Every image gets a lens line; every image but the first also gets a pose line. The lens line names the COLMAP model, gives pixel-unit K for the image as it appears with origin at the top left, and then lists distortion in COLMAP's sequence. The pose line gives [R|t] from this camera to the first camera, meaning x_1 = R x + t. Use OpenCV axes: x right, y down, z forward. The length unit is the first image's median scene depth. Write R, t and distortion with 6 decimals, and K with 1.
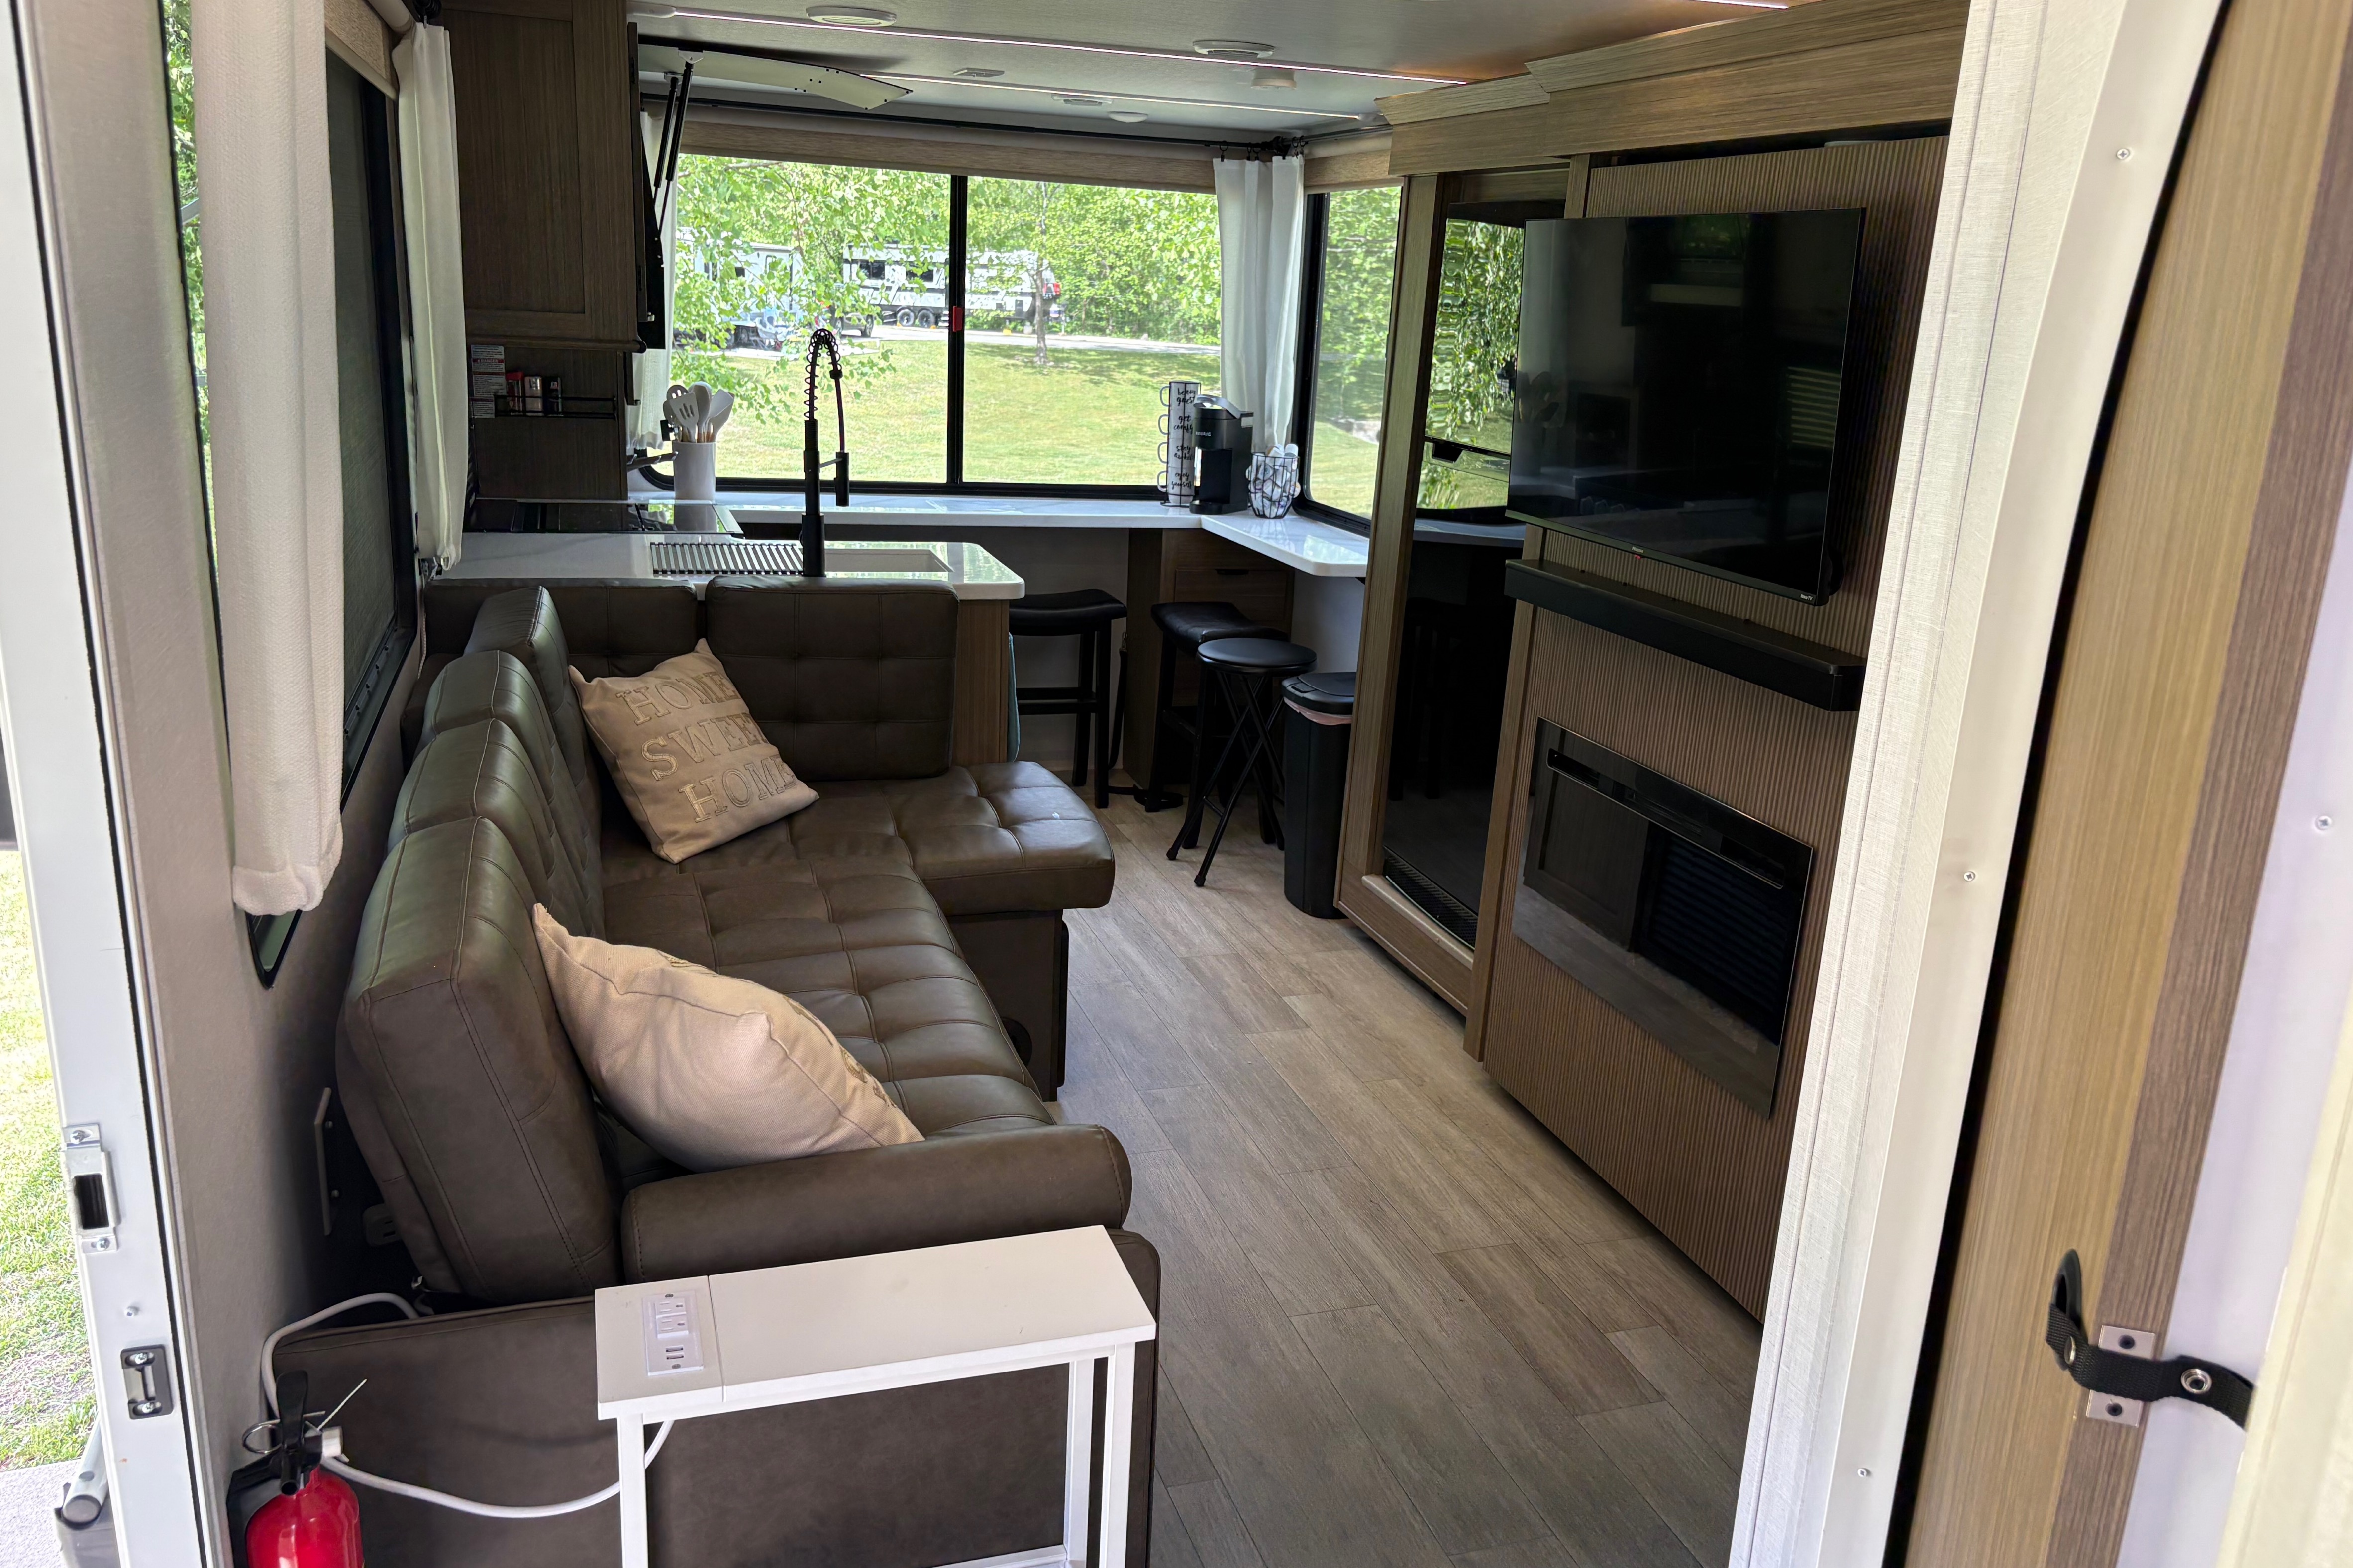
lens RADIAL K [[1815.9, 0, 1174.0], [0, 1815.9, 784.9], [0, 0, 1]] dist [0.050875, -0.009080]
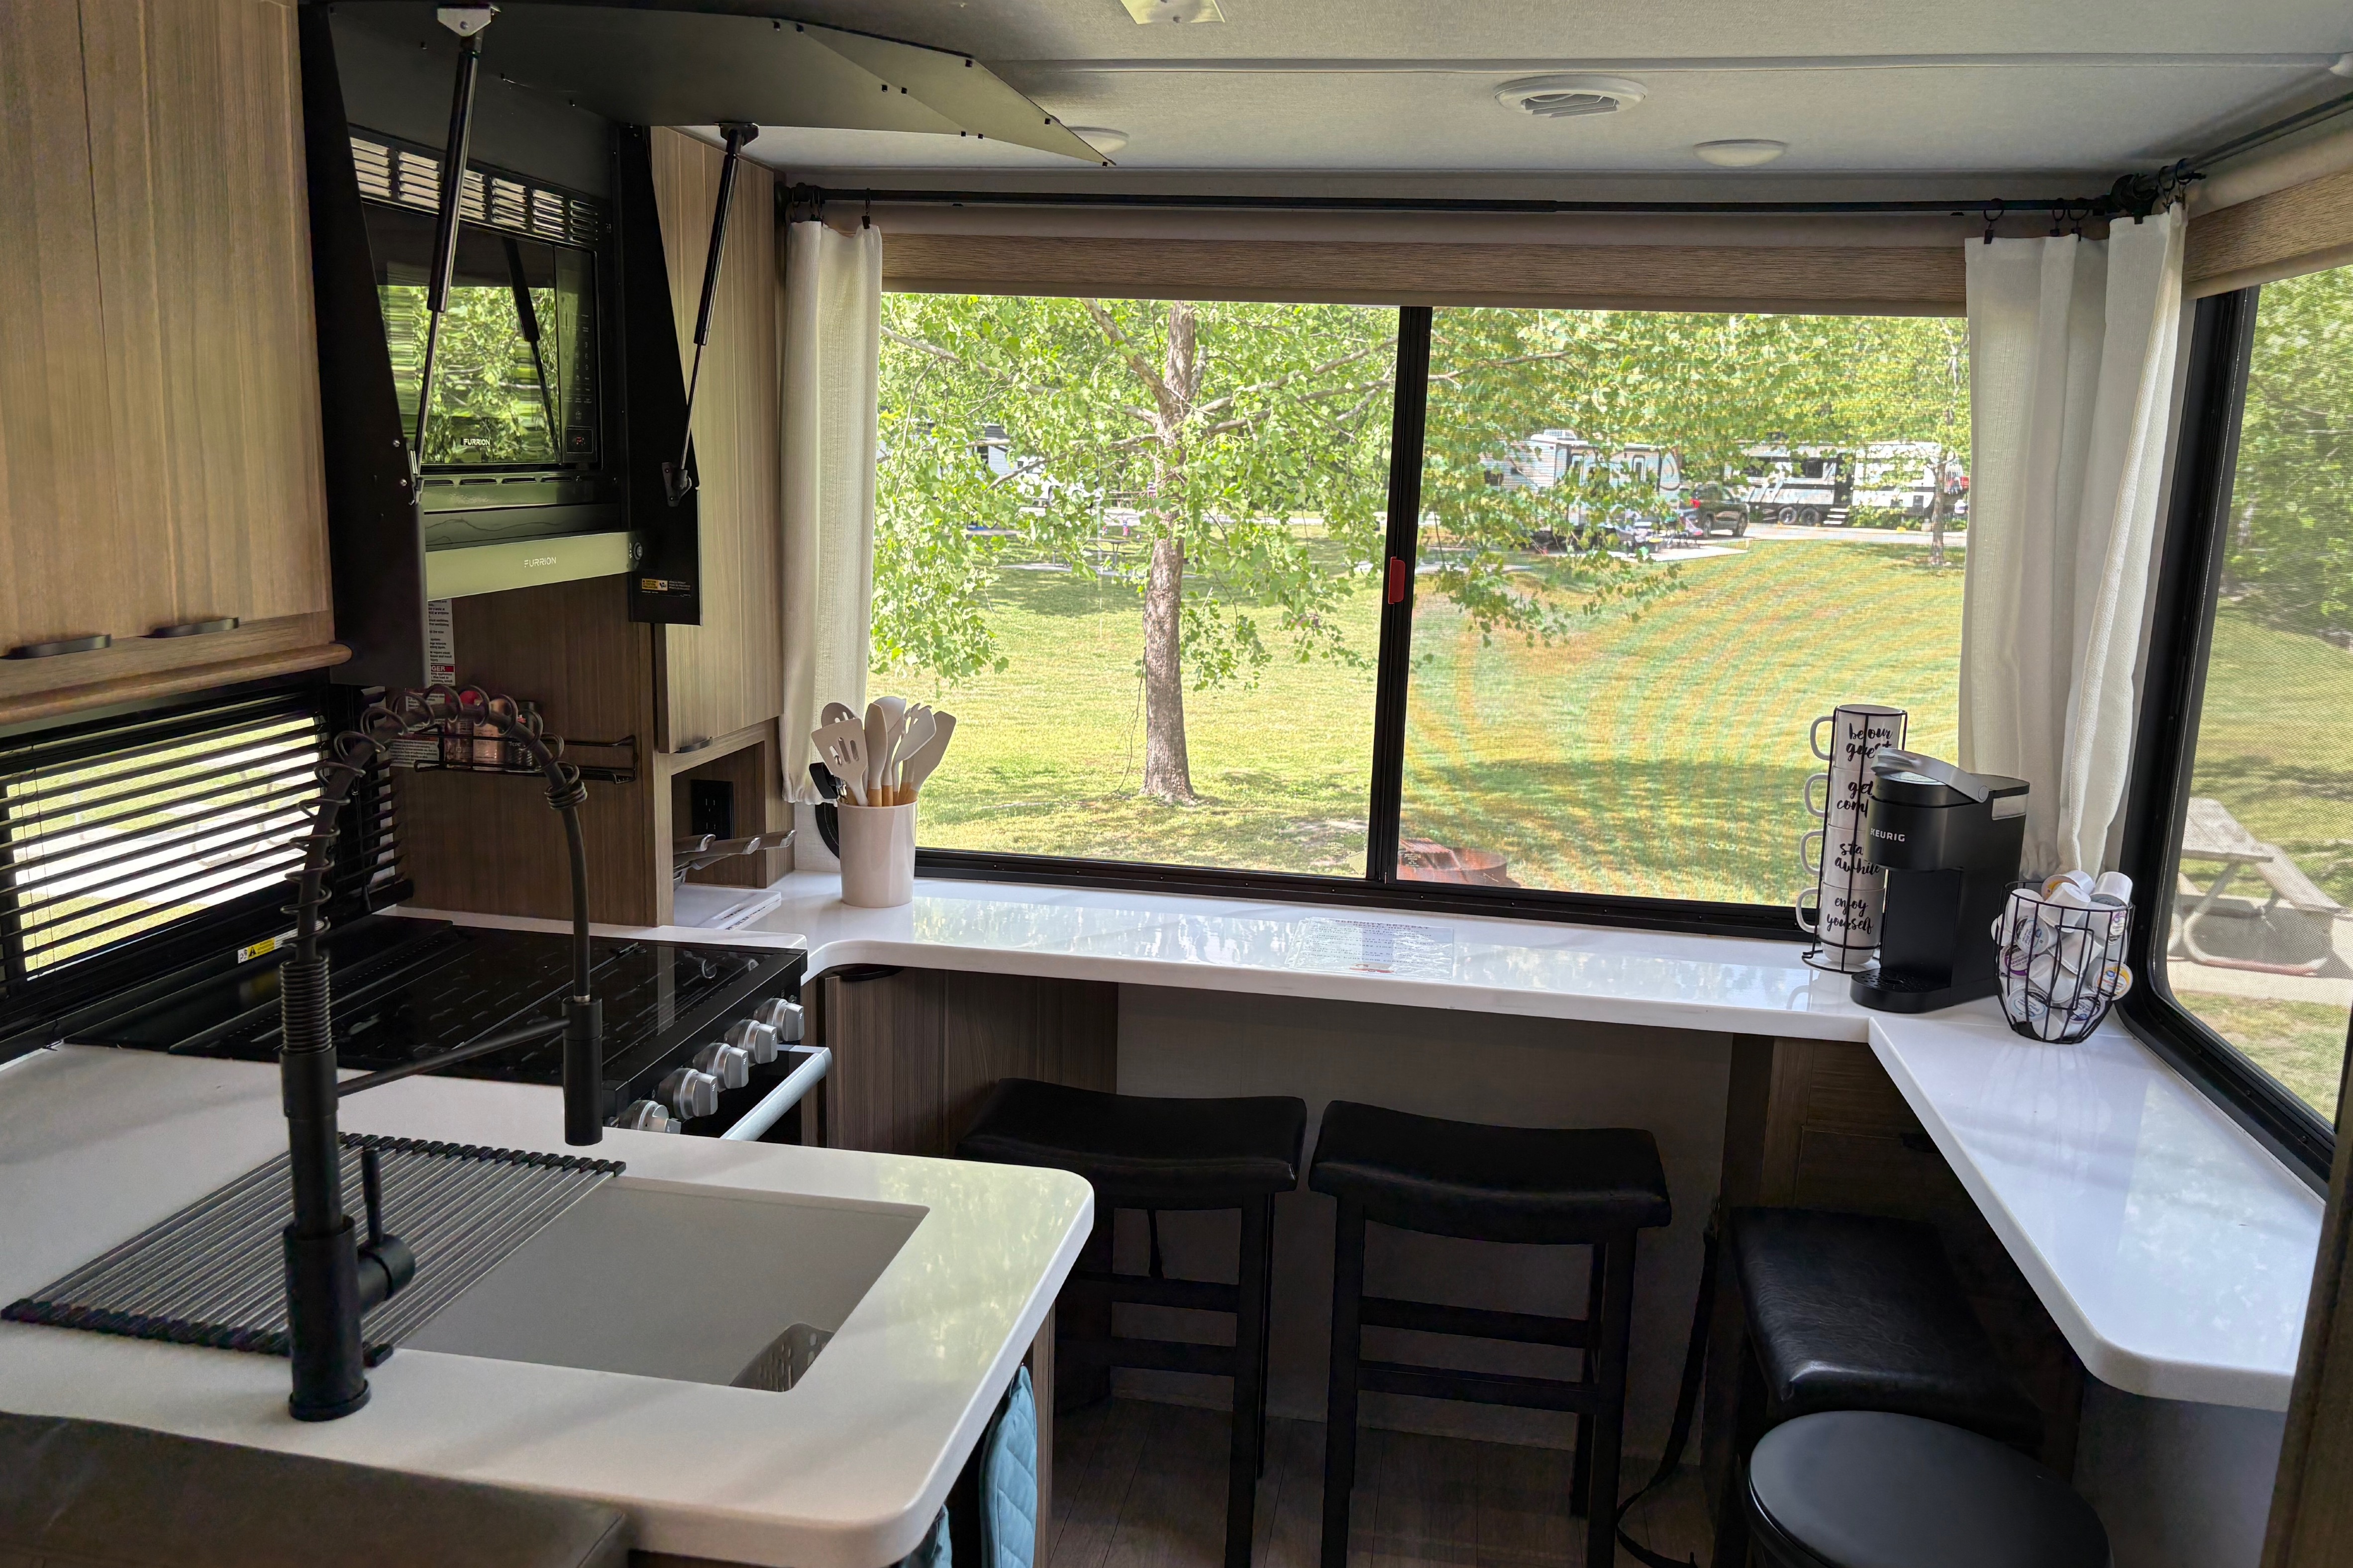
lens RADIAL K [[1815.9, 0, 1182.4], [0, 1815.9, 777.7], [0, 0, 1]] dist [0.050875, -0.009080]
pose [[0.893035, 0.059682, -0.446013, 0.058646], [-0.107309, 0.990816, -0.082277, -0.146970], [0.437006, 0.121337, 0.891237, 0.508656]]
